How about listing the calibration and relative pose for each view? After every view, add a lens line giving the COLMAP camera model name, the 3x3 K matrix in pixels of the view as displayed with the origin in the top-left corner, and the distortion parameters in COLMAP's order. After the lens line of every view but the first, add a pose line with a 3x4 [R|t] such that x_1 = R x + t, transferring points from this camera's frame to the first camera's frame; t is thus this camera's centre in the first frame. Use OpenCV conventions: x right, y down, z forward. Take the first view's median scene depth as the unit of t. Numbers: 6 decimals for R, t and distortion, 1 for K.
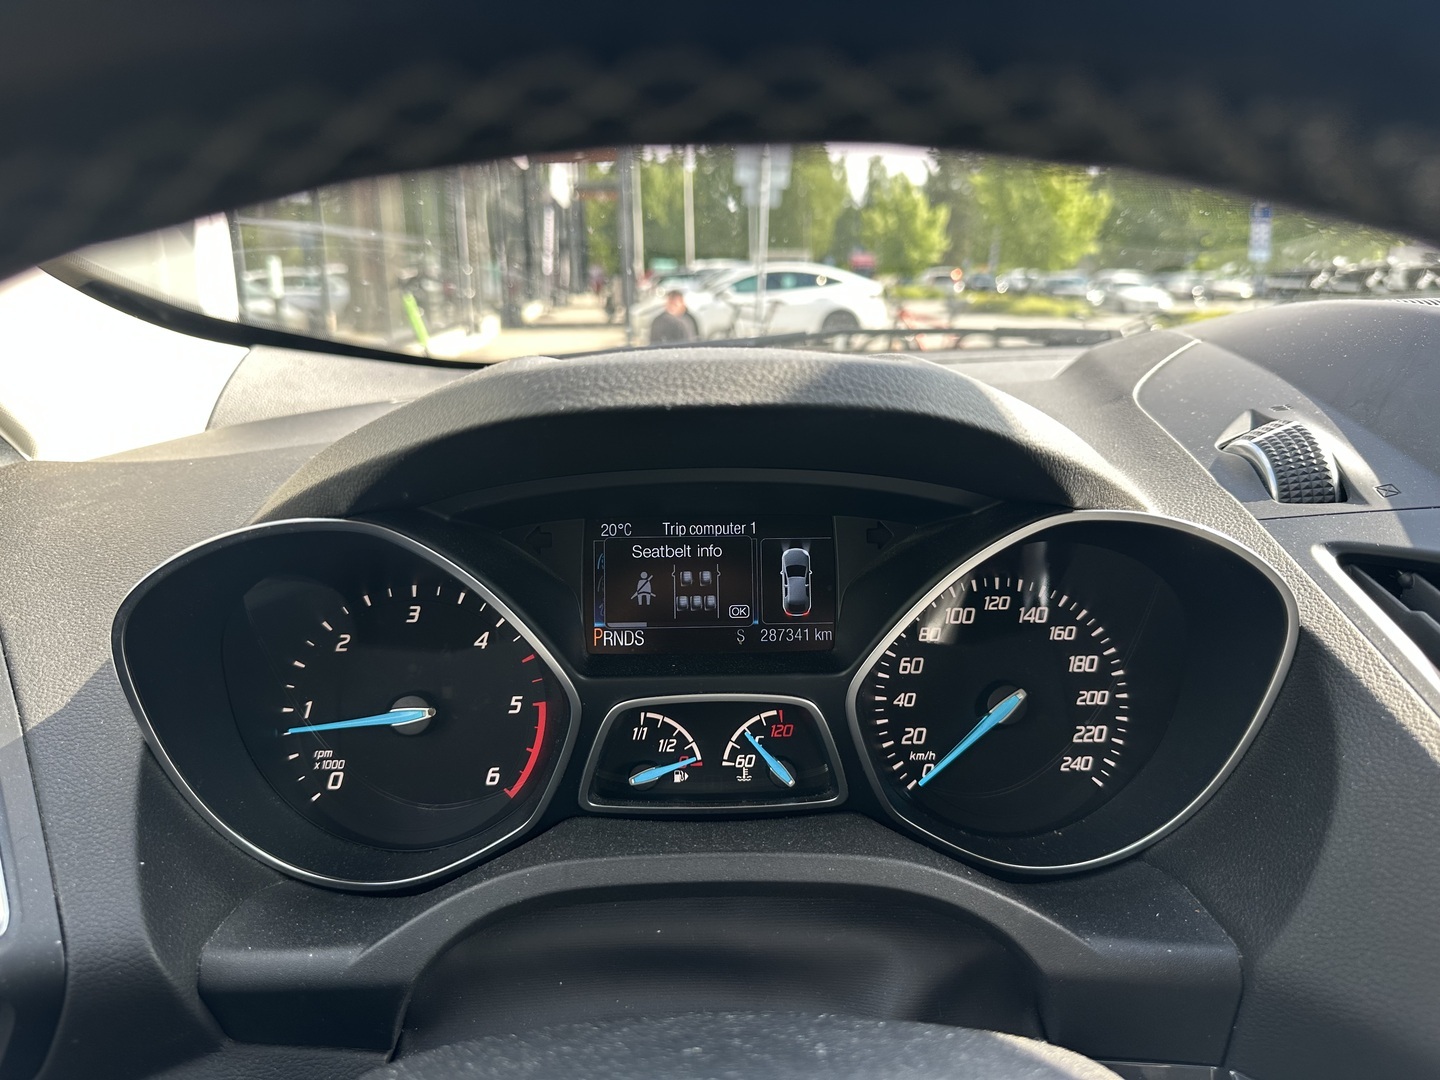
lens RADIAL K [[1024.9, 0, 720.0], [0, 1024.9, 540.0], [0, 0, 1]] dist [0.082758, -0.001540]
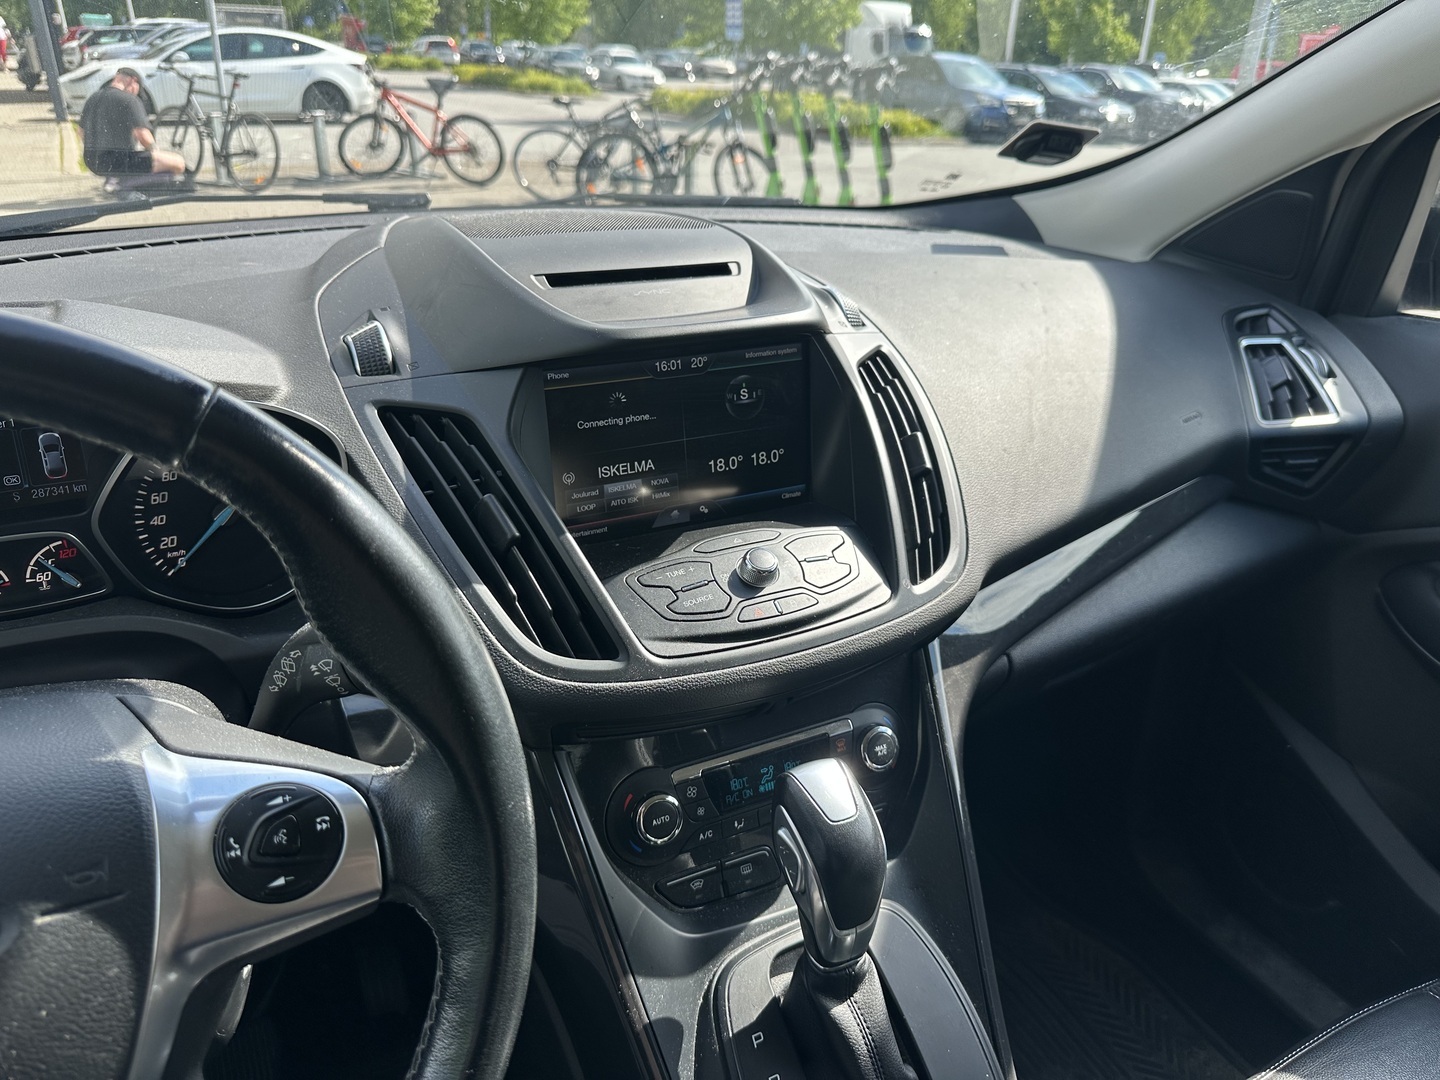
lens RADIAL K [[1001.1, 0, 720.0], [0, 1001.1, 540.0], [0, 0, 1]] dist [-0.002536, -0.007963]
pose [[0.898708, -0.159695, 0.408437, 0.321752], [0.070534, 0.971852, 0.224786, -0.093964], [-0.432837, -0.173208, 0.884676, -0.698062]]
